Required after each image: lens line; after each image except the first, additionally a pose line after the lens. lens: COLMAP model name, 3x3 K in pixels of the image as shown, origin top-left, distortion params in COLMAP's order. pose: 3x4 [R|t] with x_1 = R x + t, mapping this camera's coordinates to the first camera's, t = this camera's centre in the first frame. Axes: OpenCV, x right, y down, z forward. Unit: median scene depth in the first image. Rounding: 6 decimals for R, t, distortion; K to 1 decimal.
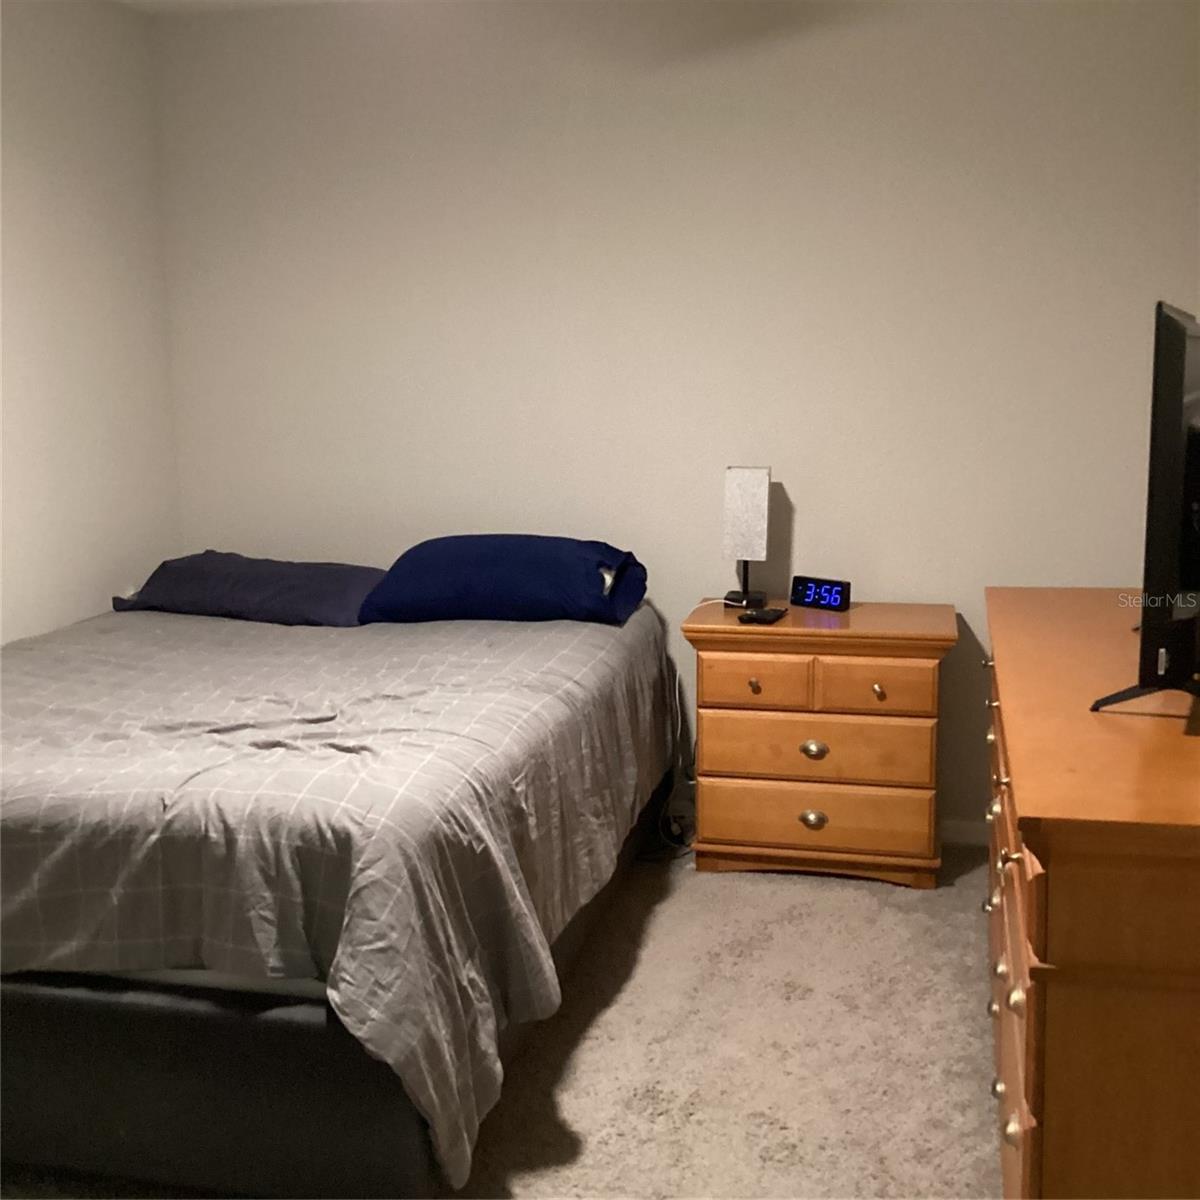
lens RADIAL K [[1440.9, 0, 610.9], [0, 1440.9, 601.3], [0, 0, 1]] dist [0.135674, -0.291210]
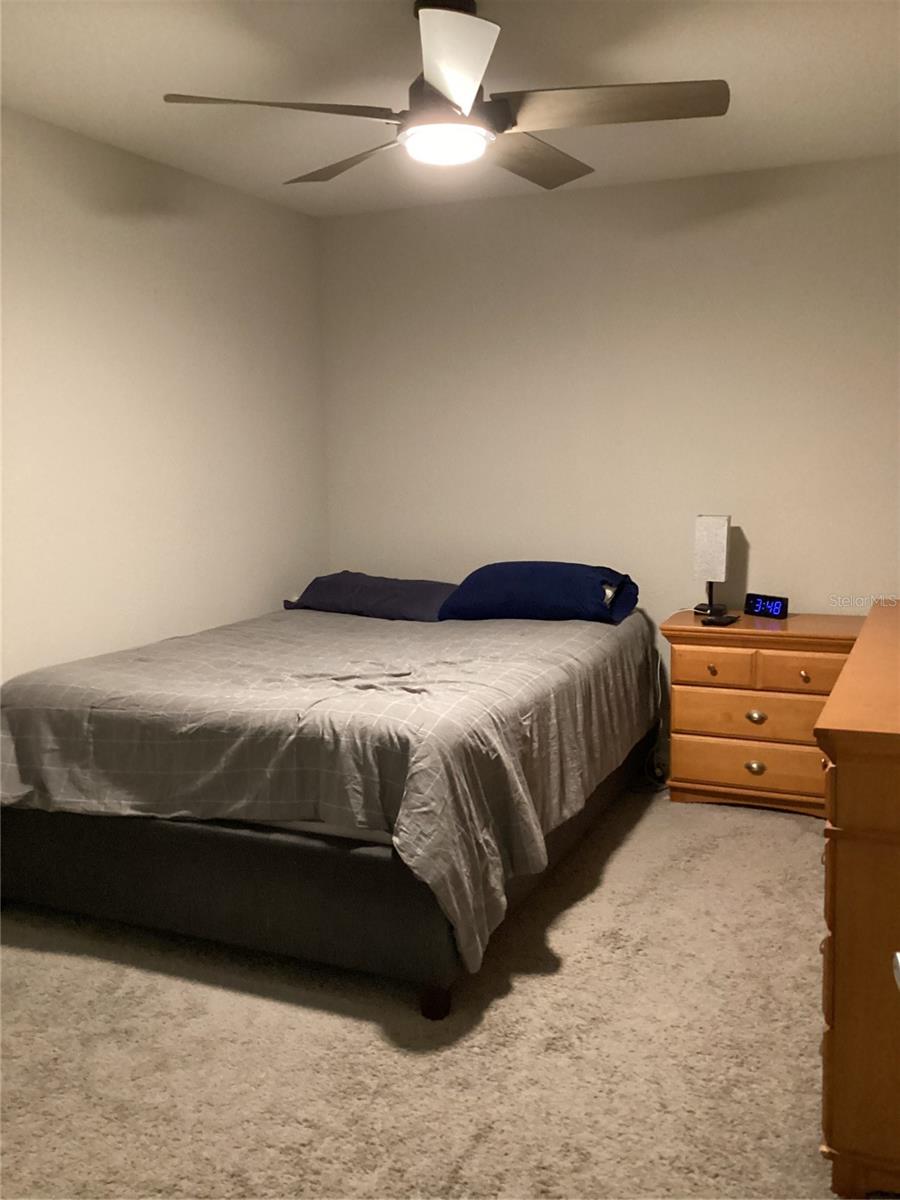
lens RADIAL K [[1081.0, 0, 456.4], [0, 1081.0, 595.3], [0, 0, 1]] dist [0.096694, -0.192632]
pose [[0.982295, 0.015604, -0.186688, 0.075935], [-0.020891, 0.999434, -0.026385, 0.028635], [0.186171, 0.029818, 0.982065, -0.130087]]
